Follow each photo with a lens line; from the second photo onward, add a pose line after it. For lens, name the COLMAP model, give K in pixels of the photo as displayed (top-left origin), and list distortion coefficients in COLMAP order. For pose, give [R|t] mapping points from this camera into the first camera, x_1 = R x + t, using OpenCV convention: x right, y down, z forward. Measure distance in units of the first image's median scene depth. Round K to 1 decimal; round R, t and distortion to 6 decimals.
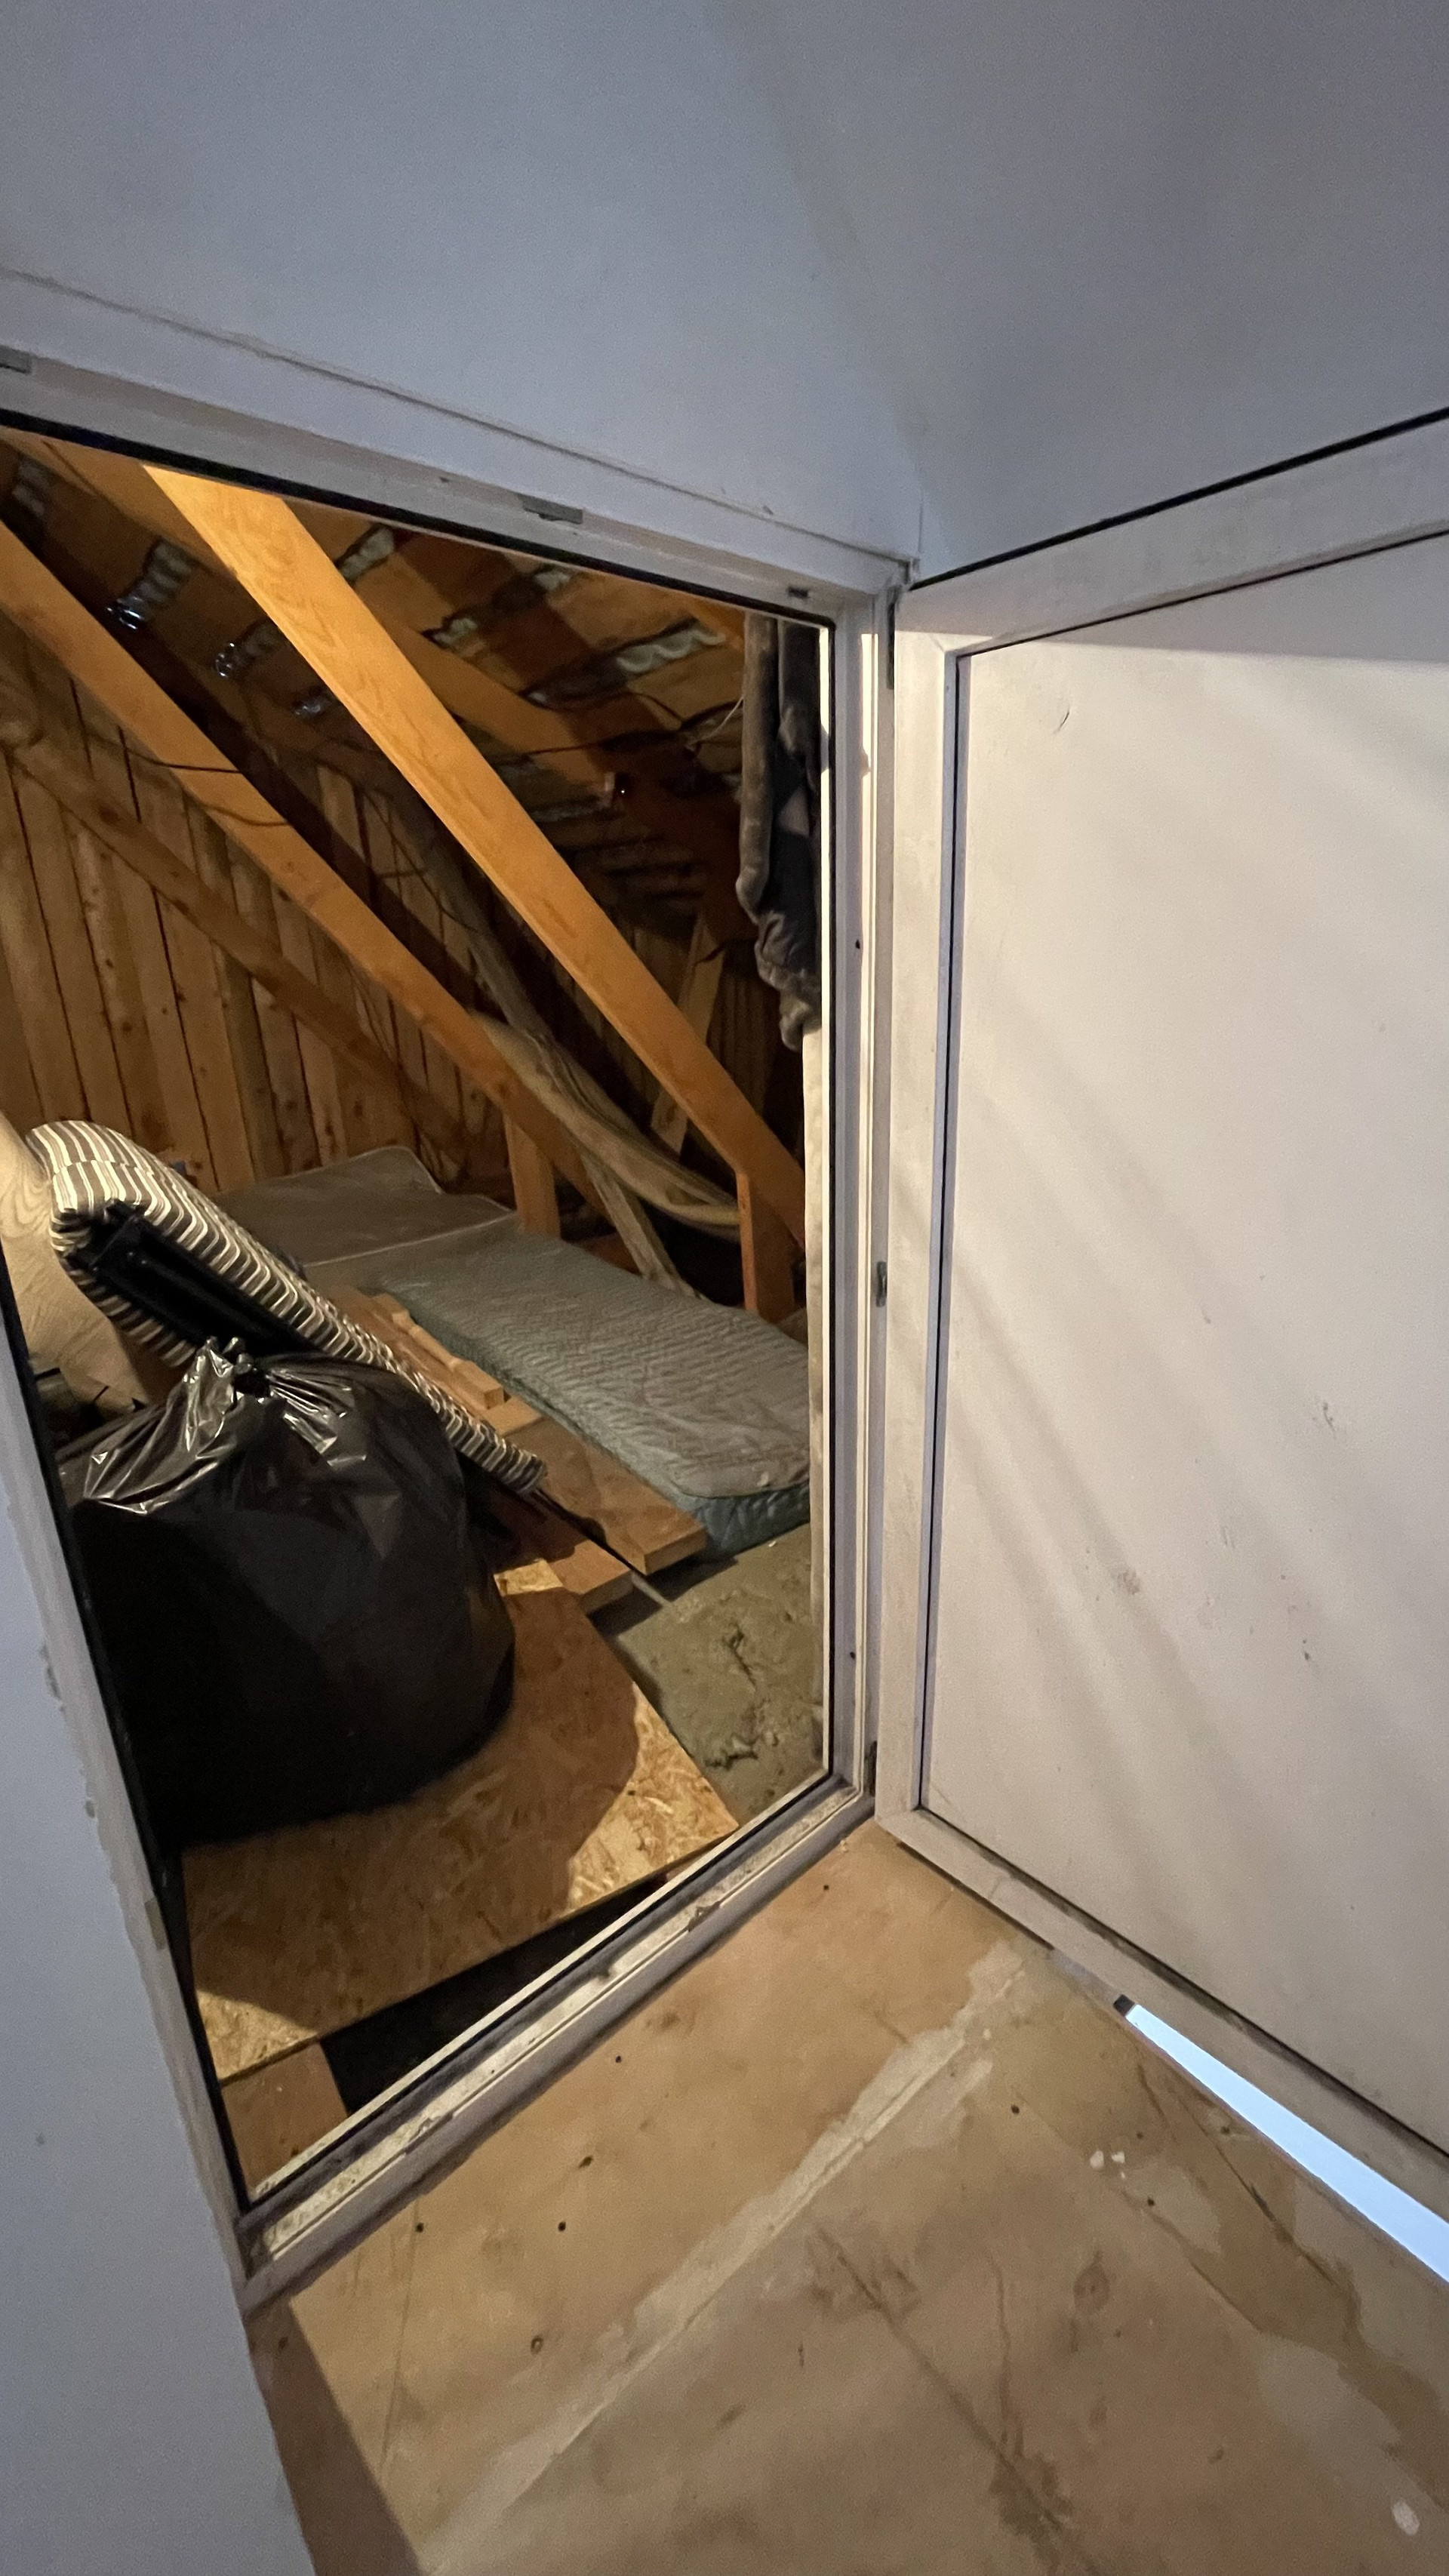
lens RADIAL K [[1034.1, 0, 732.9], [0, 1034.1, 1281.5], [0, 0, 1]] dist [-0.004446, 0.001467]
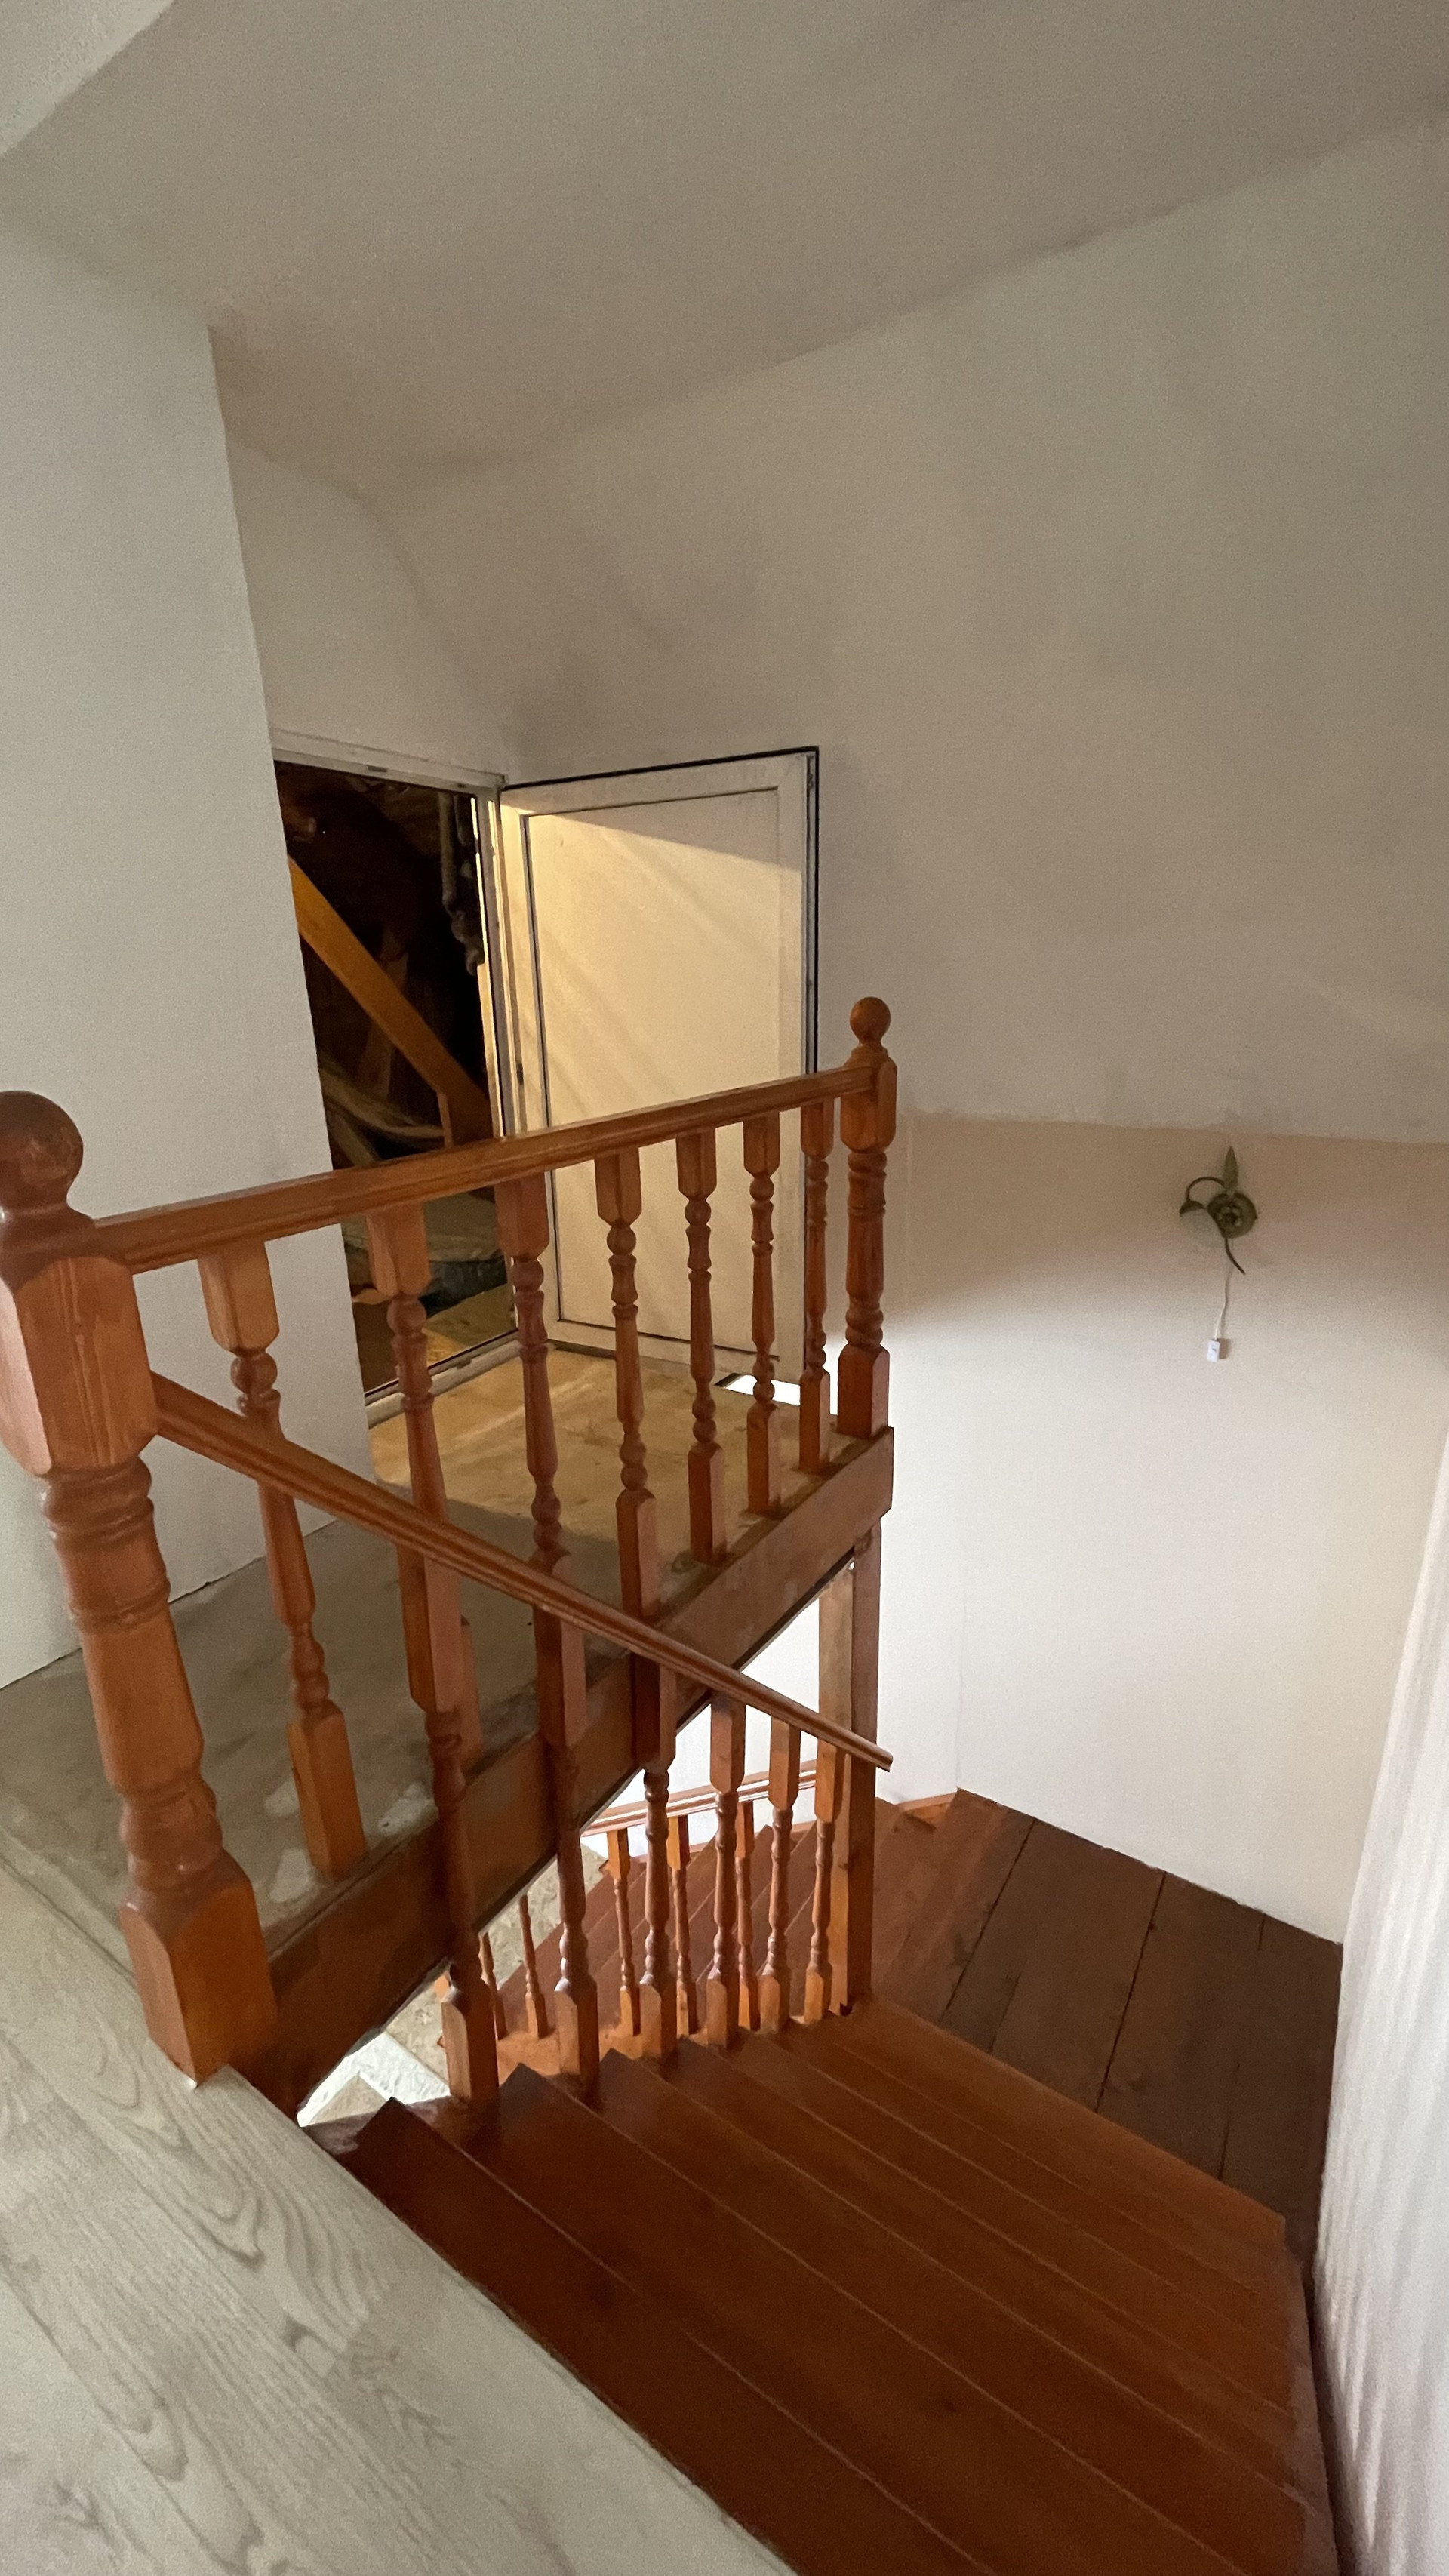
lens RADIAL K [[1034.1, 0, 724.4], [0, 1034.1, 1282.6], [0, 0, 1]] dist [-0.004446, 0.001467]
pose [[0.955316, -0.080463, 0.284425, -0.126323], [0.086257, 0.996242, -0.007881, 0.575118], [-0.282722, 0.032063, 0.958666, -1.445112]]
